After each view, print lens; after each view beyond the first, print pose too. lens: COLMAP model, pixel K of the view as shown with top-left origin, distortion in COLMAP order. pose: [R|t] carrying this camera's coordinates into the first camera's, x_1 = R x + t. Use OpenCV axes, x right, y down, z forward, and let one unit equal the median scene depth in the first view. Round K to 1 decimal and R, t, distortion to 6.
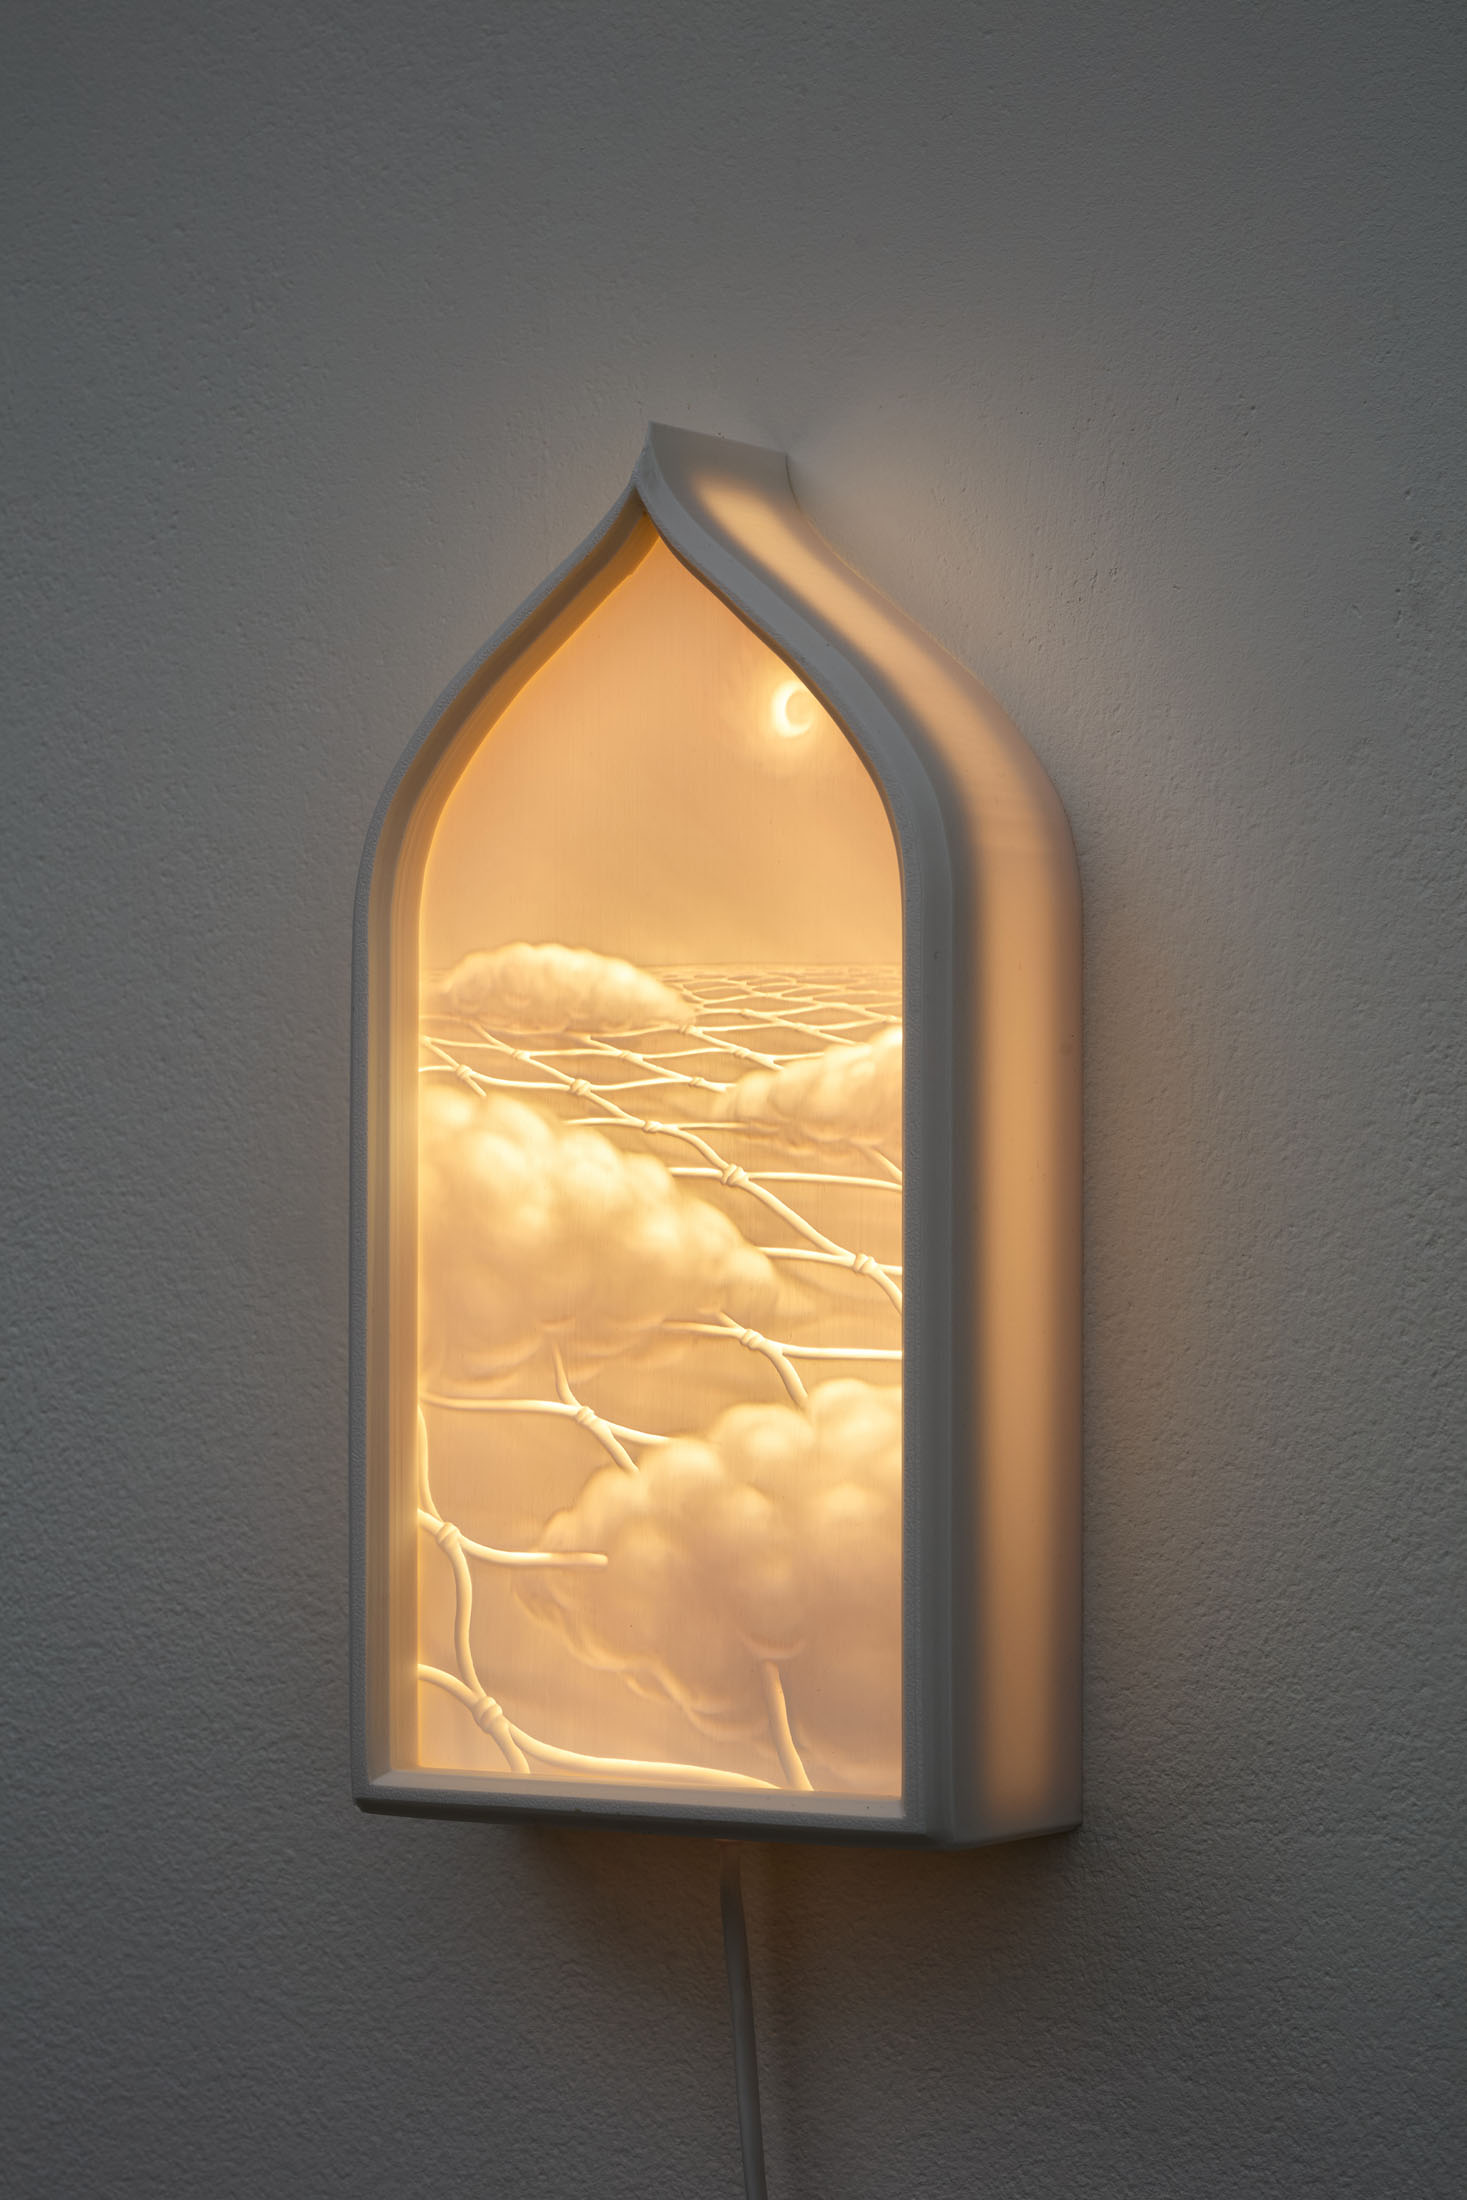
lens RADIAL K [[5302.5, 0, 733.5], [0, 5302.5, 1100.0], [0, 0, 1]] dist [0.021002, -0.402210]
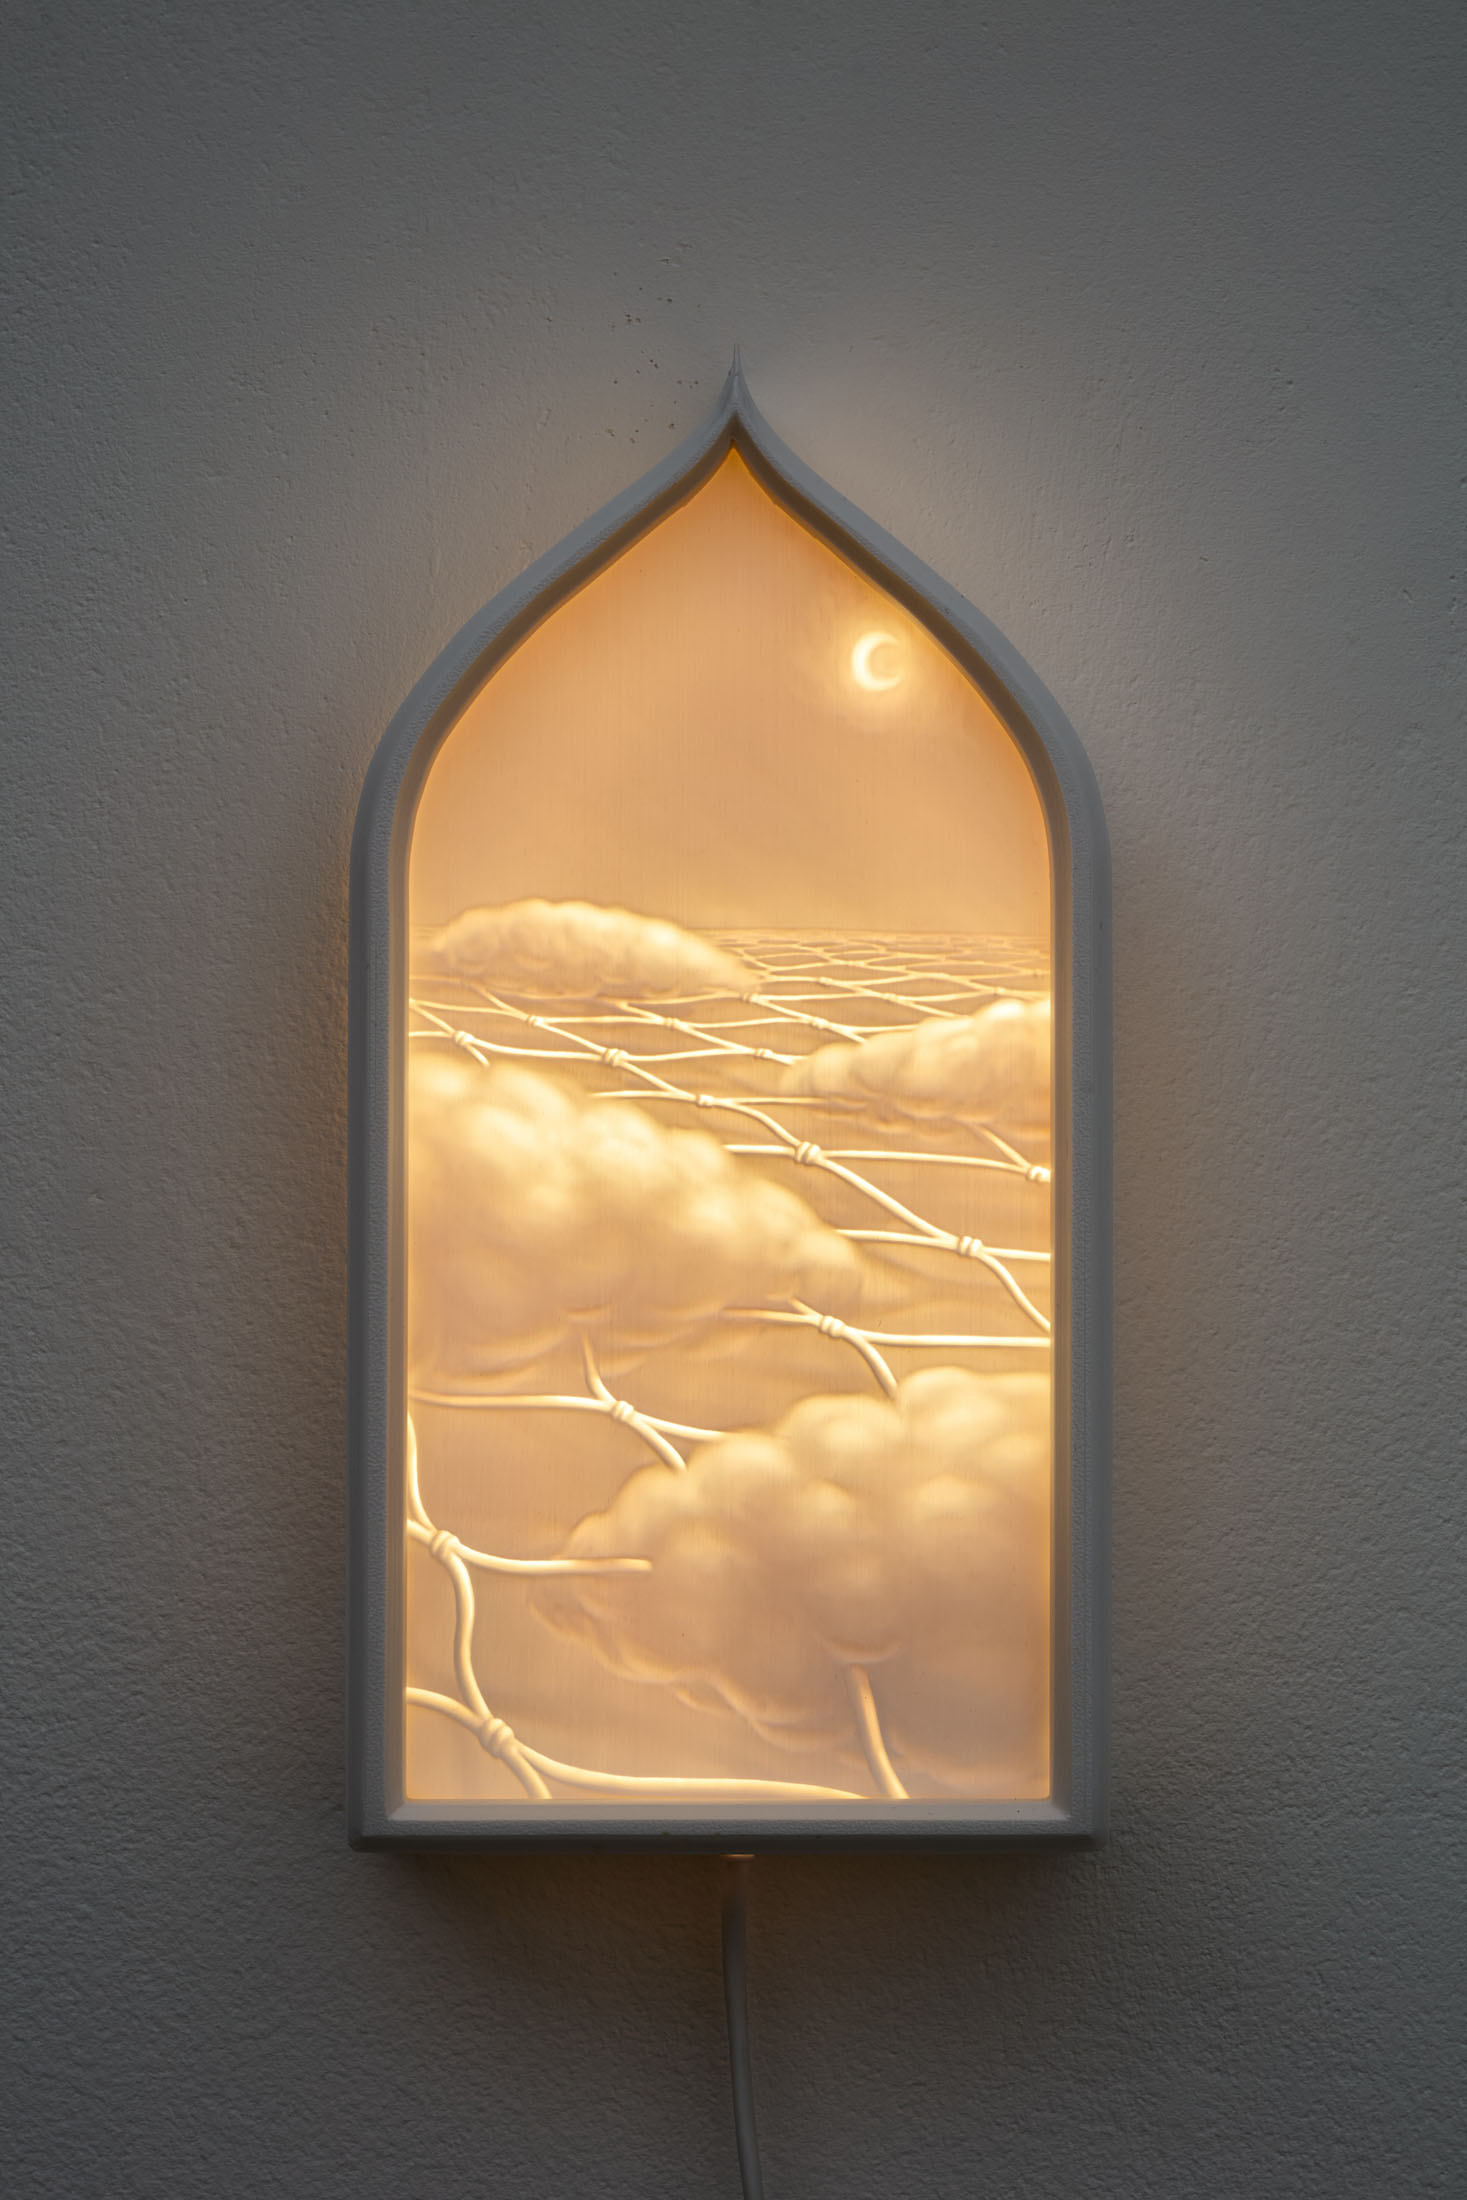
lens RADIAL K [[5409.6, 0, 733.6], [0, 5409.6, 1253.0], [0, 0, 1]] dist [-0.000862, -0.165241]
pose [[0.863348, -0.000254, 0.504608, -0.492988], [-0.012733, 0.999670, 0.022289, 0.010496], [-0.504448, -0.025668, 0.863061, 0.174603]]
